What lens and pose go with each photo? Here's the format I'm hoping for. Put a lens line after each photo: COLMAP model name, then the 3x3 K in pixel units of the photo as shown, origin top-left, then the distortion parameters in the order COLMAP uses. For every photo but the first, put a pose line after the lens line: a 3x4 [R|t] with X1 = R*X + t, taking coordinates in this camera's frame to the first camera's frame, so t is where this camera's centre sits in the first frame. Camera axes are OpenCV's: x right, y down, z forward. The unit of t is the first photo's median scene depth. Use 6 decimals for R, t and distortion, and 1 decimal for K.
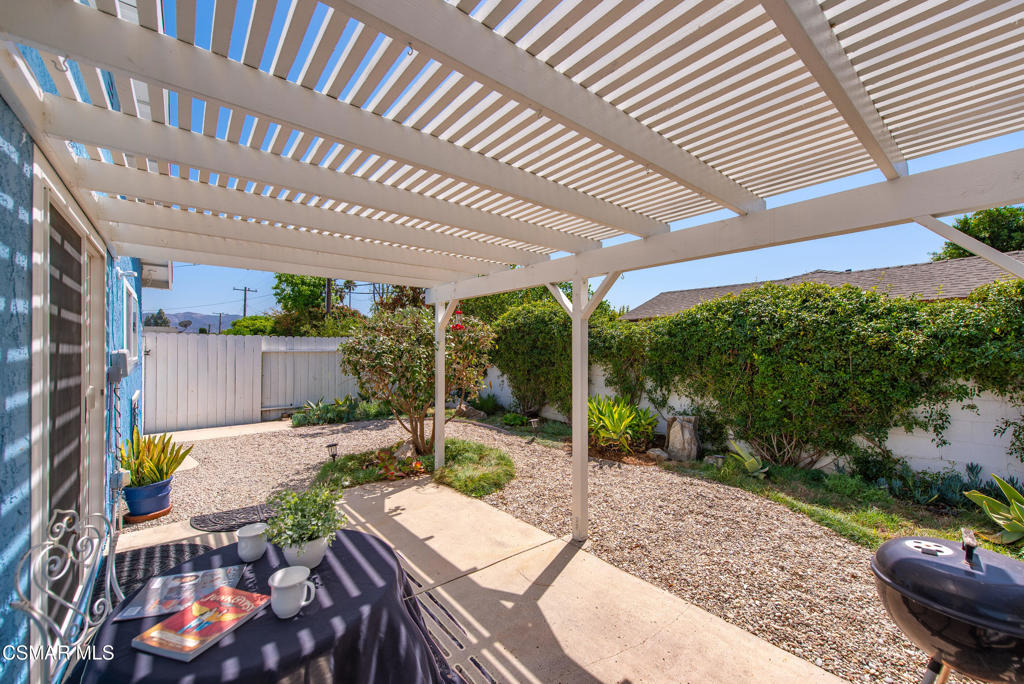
lens RADIAL K [[405.8, 0, 513.4], [0, 405.8, 354.0], [0, 0, 1]] dist [0.016931, -0.008687]
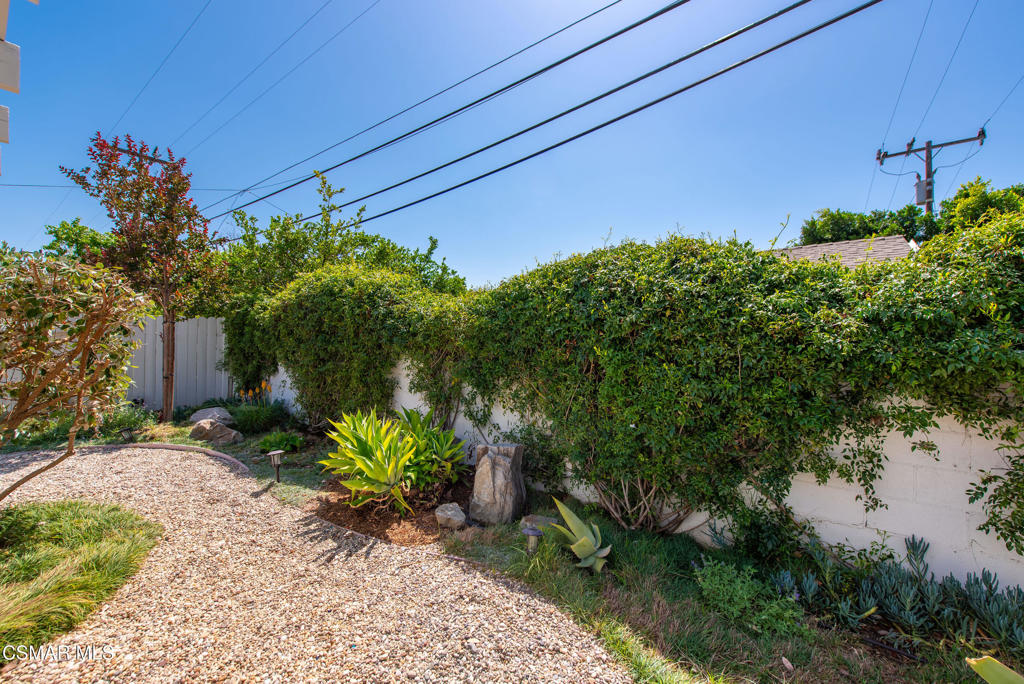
lens RADIAL K [[405.8, 0, 513.4], [0, 405.8, 354.0], [0, 0, 1]] dist [0.016931, -0.008687]
pose [[0.971883, 0.007705, 0.235340, 0.345967], [-0.014109, 0.999574, 0.025539, -0.003141], [-0.235043, -0.028141, 0.971578, 0.472391]]
